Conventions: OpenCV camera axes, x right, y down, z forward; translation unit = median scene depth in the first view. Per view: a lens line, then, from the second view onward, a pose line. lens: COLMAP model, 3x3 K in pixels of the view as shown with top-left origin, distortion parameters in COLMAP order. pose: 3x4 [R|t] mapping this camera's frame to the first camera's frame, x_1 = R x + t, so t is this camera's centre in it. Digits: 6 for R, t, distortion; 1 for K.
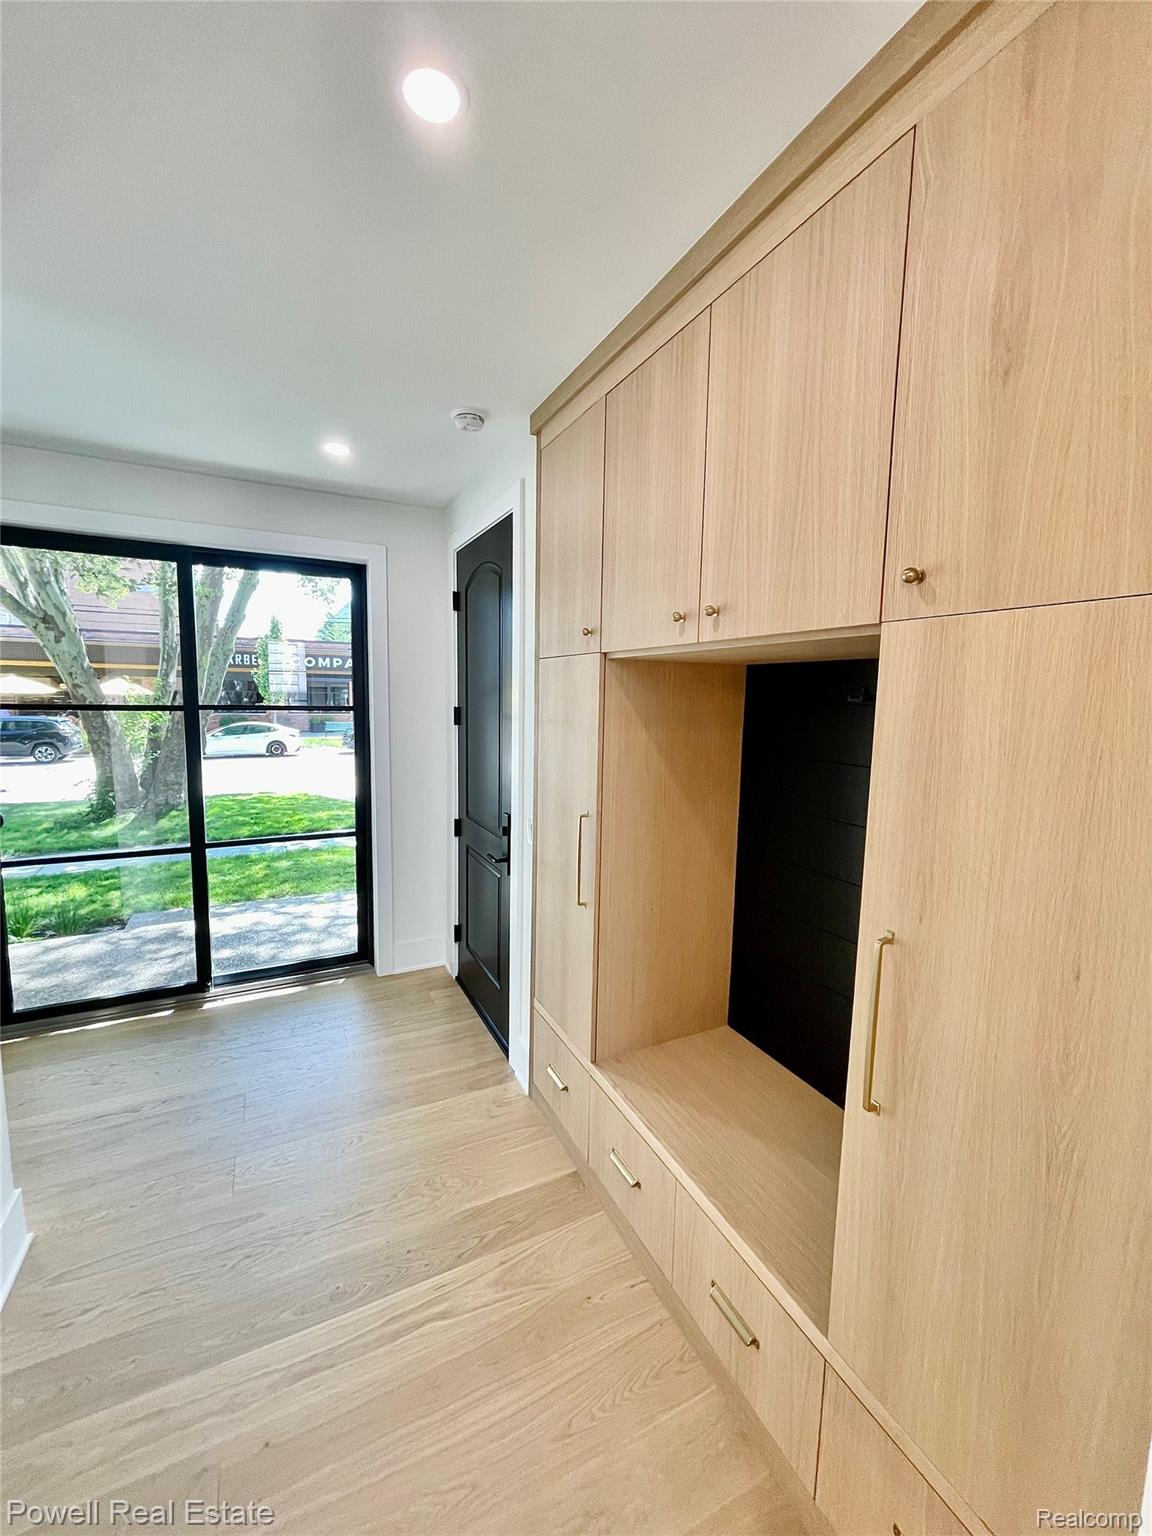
lens RADIAL K [[615.5, 0, 584.3], [0, 615.5, 770.0], [0, 0, 1]] dist [0.001223, -0.000126]
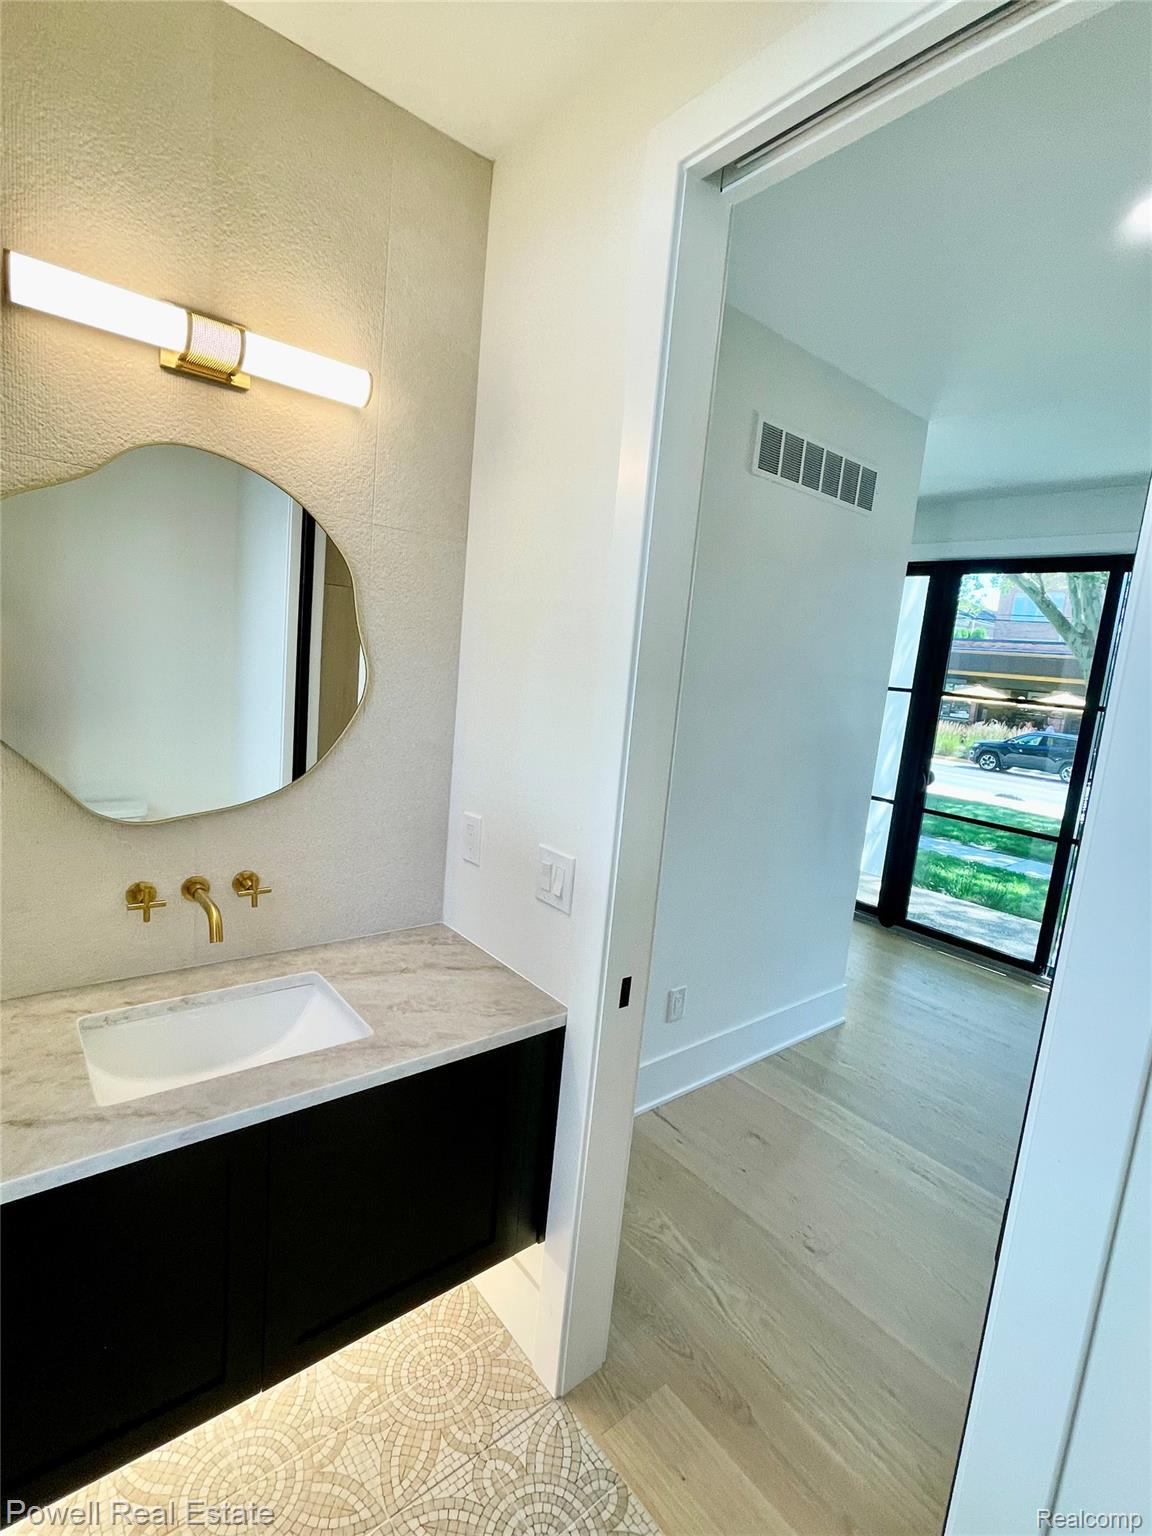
lens RADIAL K [[728.4, 0, 580.6], [0, 728.4, 770.9], [0, 0, 1]] dist [0.002284, 0.000957]
pose [[0.216535, 0.144328, -0.965548, 0.657818], [-0.202496, 0.974143, 0.100200, 0.098167], [0.955043, 0.173823, 0.240162, -0.194002]]
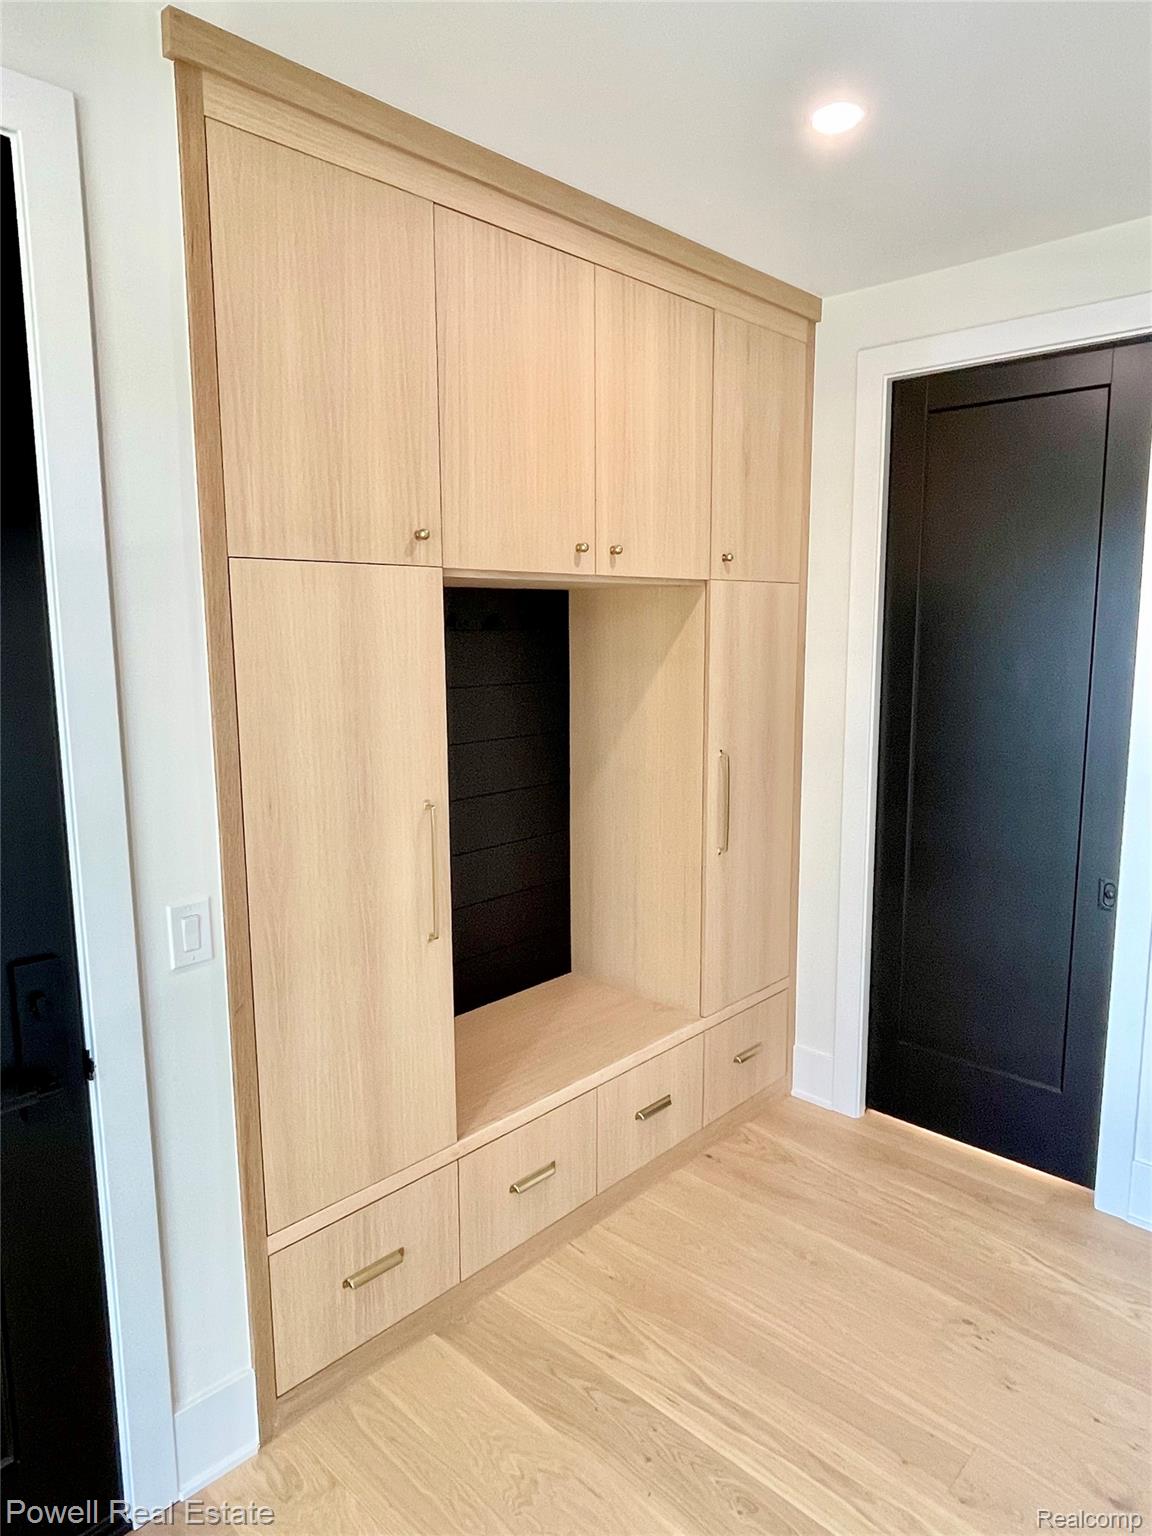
lens RADIAL K [[962.9, 0, 576.1], [0, 962.9, 767.5], [0, 0, 1]] dist [0.002110, 0.000076]
pose [[-0.327727, -0.155449, 0.931896, -1.142346], [0.117429, 0.972020, 0.203439, -0.180979], [-0.937446, 0.176104, -0.300303, 1.277146]]
